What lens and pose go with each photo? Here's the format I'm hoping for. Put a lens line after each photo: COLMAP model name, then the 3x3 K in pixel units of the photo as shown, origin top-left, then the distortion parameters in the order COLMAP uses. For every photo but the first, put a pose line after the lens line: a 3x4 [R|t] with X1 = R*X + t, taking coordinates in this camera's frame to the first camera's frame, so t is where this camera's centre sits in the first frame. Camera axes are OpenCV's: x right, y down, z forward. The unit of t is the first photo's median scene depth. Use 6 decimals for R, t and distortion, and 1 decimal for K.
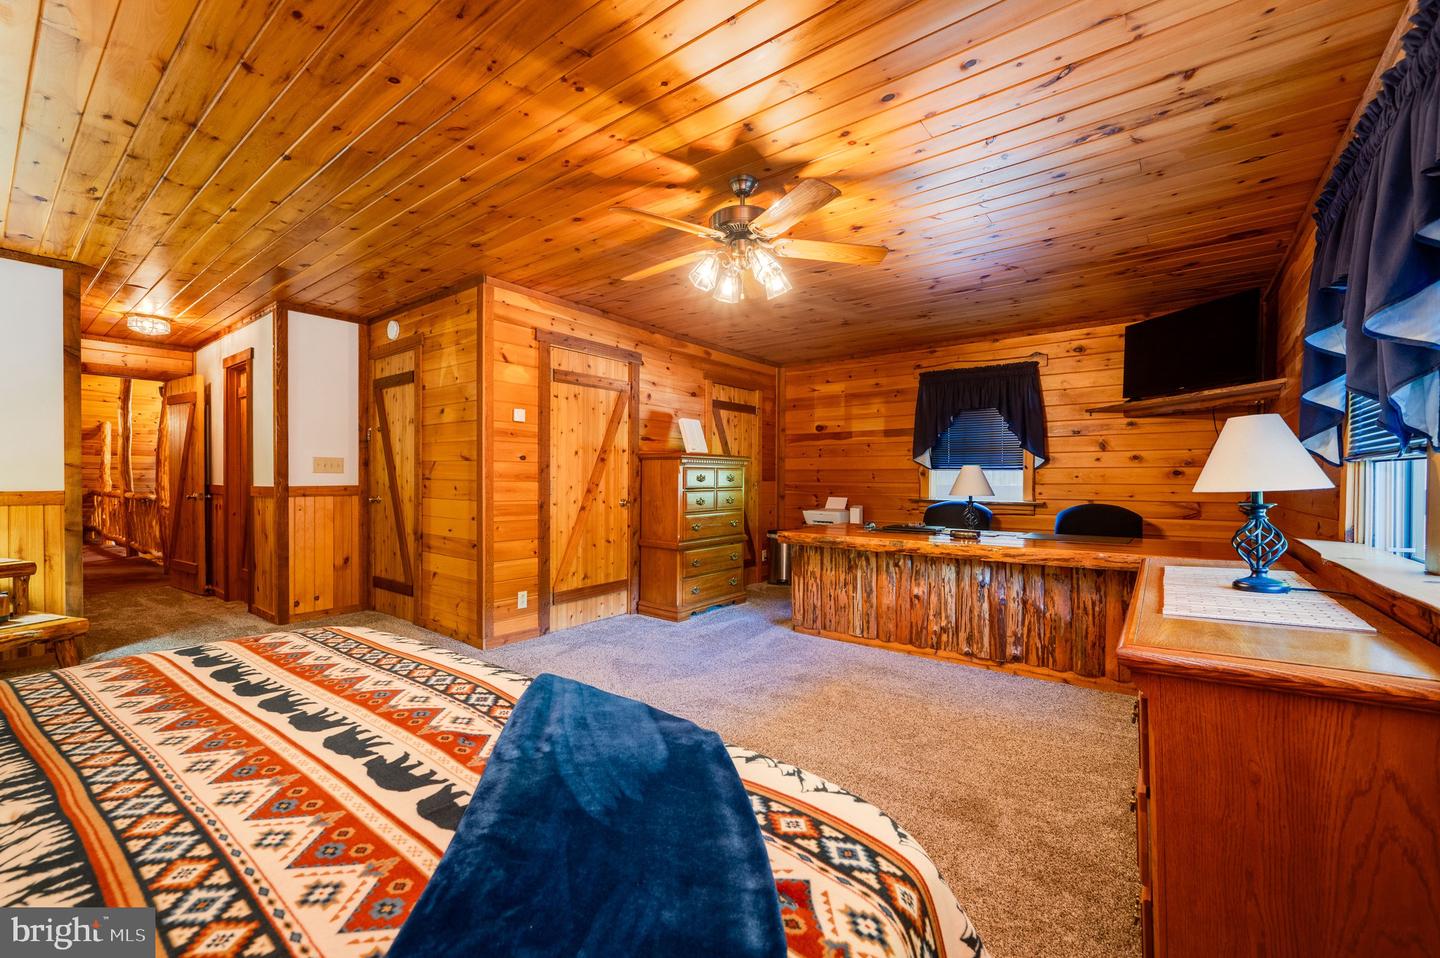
lens RADIAL K [[578.1, 0, 723.4], [0, 578.1, 481.3], [0, 0, 1]] dist [-0.000067, -0.000221]
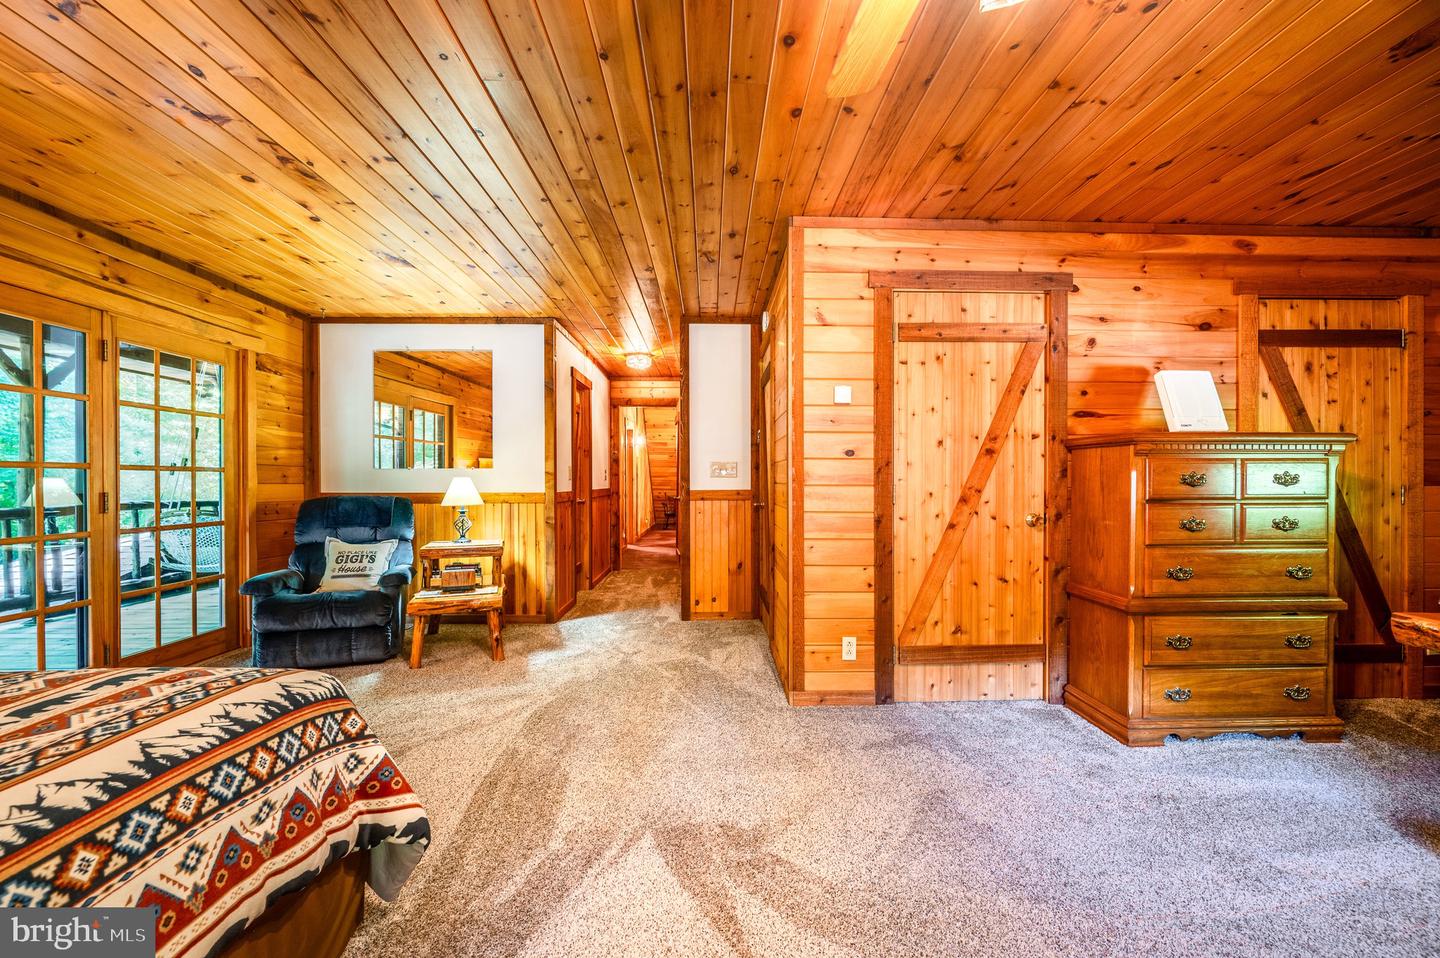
lens RADIAL K [[578.1, 0, 727.0], [0, 578.1, 483.6], [0, 0, 1]] dist [-0.000067, -0.000221]
pose [[0.631802, -0.003026, -0.775124, 0.102916], [-0.000388, 0.999991, -0.004220, 0.000758], [0.775130, 0.002967, 0.631795, 0.364670]]
